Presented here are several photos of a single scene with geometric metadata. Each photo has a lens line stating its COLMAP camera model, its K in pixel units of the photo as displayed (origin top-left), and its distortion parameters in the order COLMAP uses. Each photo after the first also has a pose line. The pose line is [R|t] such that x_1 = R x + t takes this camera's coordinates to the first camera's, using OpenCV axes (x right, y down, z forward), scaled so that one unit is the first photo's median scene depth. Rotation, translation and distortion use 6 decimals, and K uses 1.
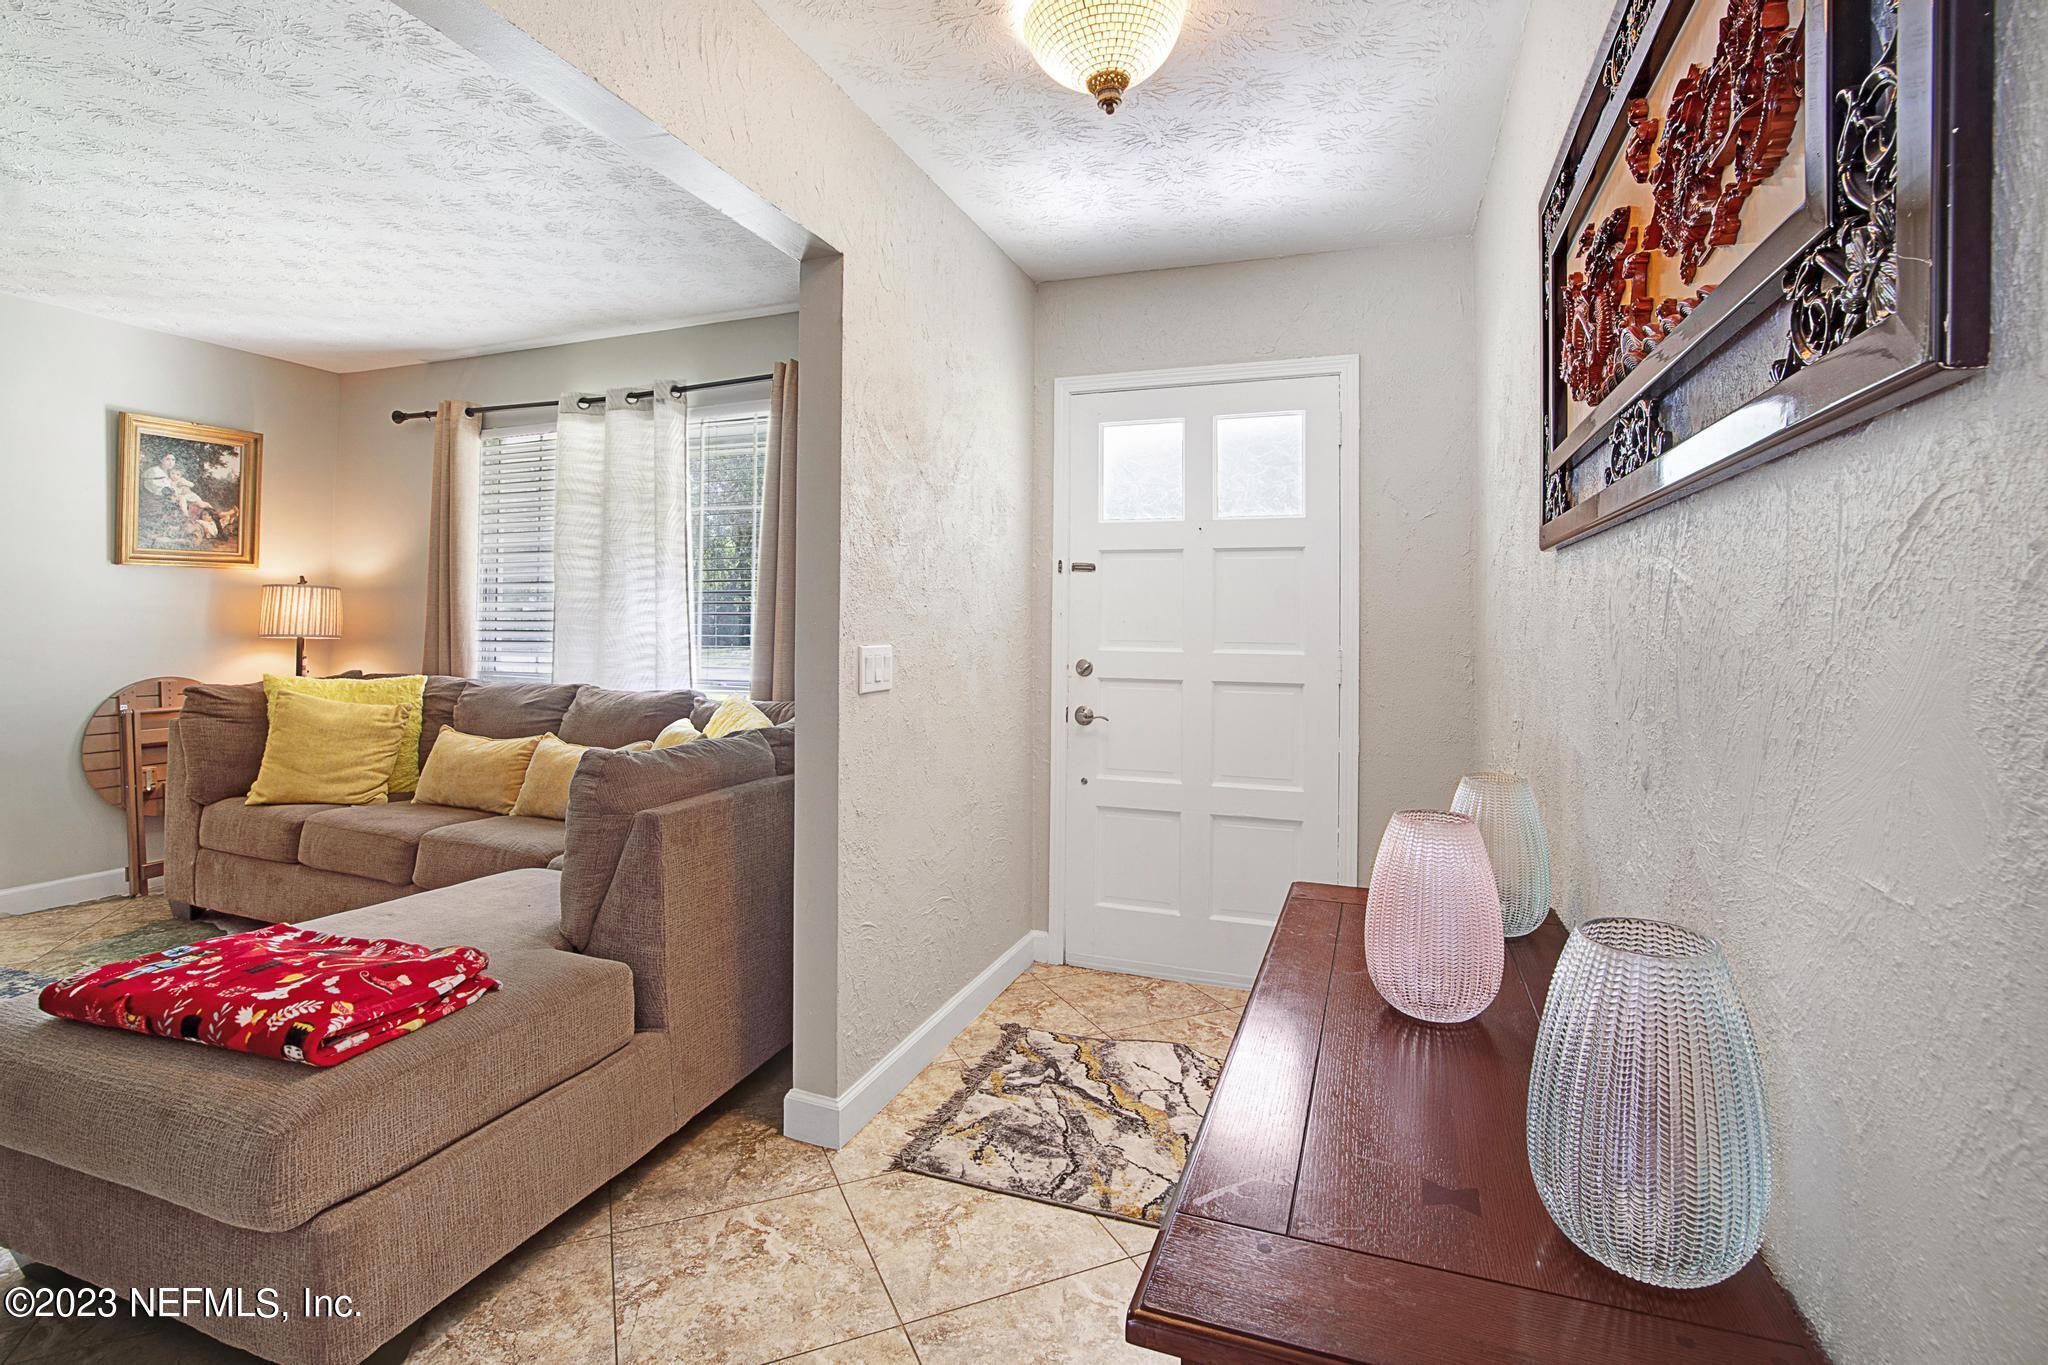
lens RADIAL K [[928.2, 0, 1026.3], [0, 928.2, 657.2], [0, 0, 1]] dist [-0.017152, 0.000755]
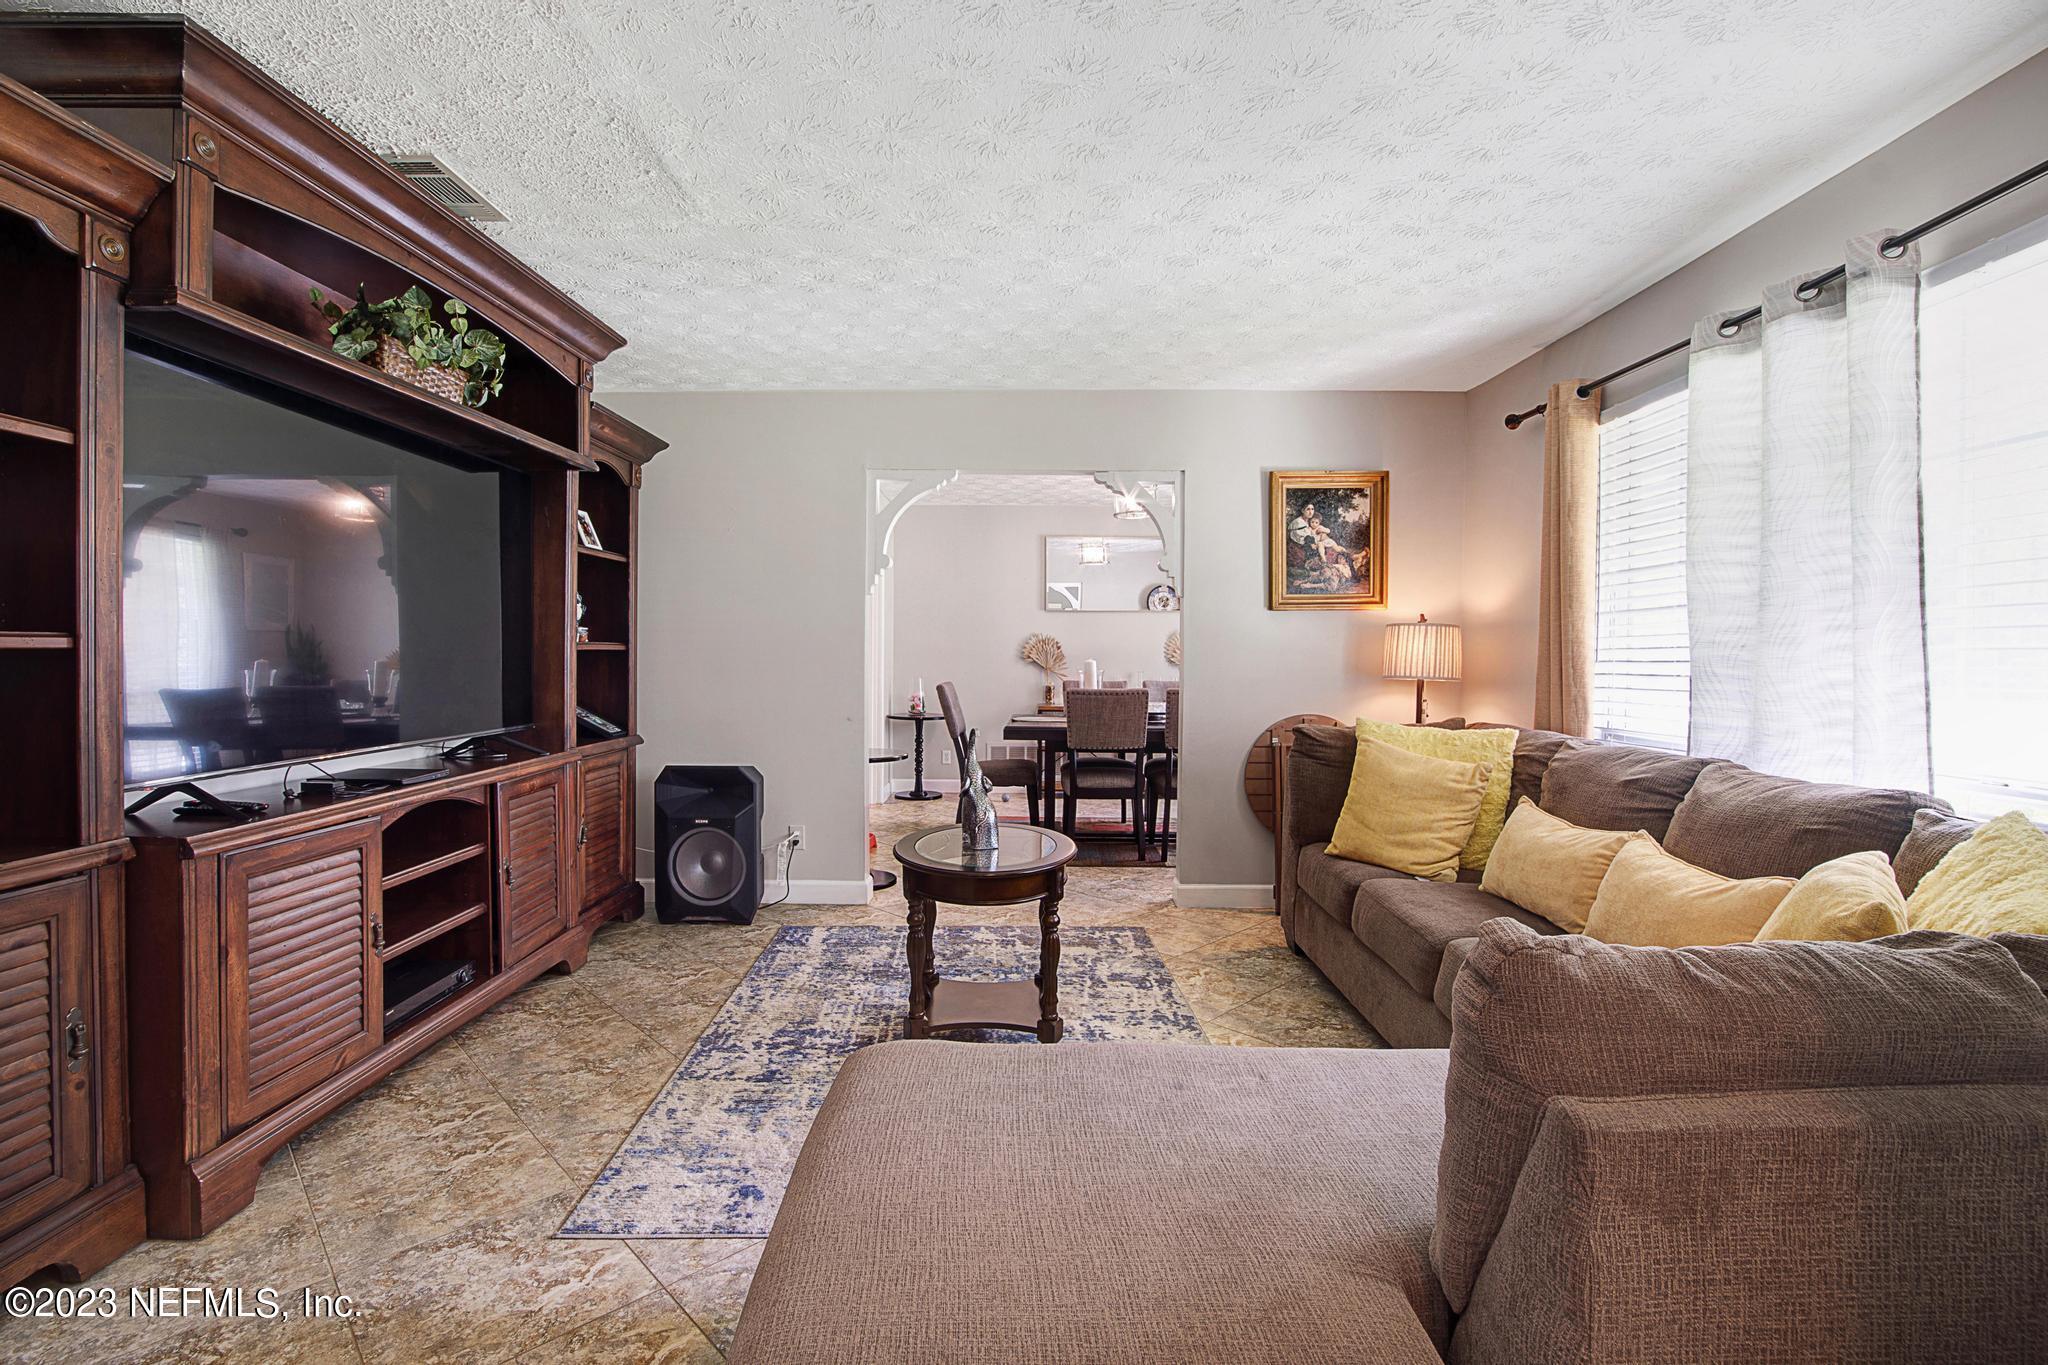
lens RADIAL K [[928.2, 0, 1026.3], [0, 928.2, 657.2], [0, 0, 1]] dist [-0.017152, 0.000755]
pose [[0.355648, -0.005575, -0.934603, -0.052175], [-0.036474, 0.999138, -0.019840, -0.011807], [0.933908, 0.041145, 0.355138, 0.317447]]
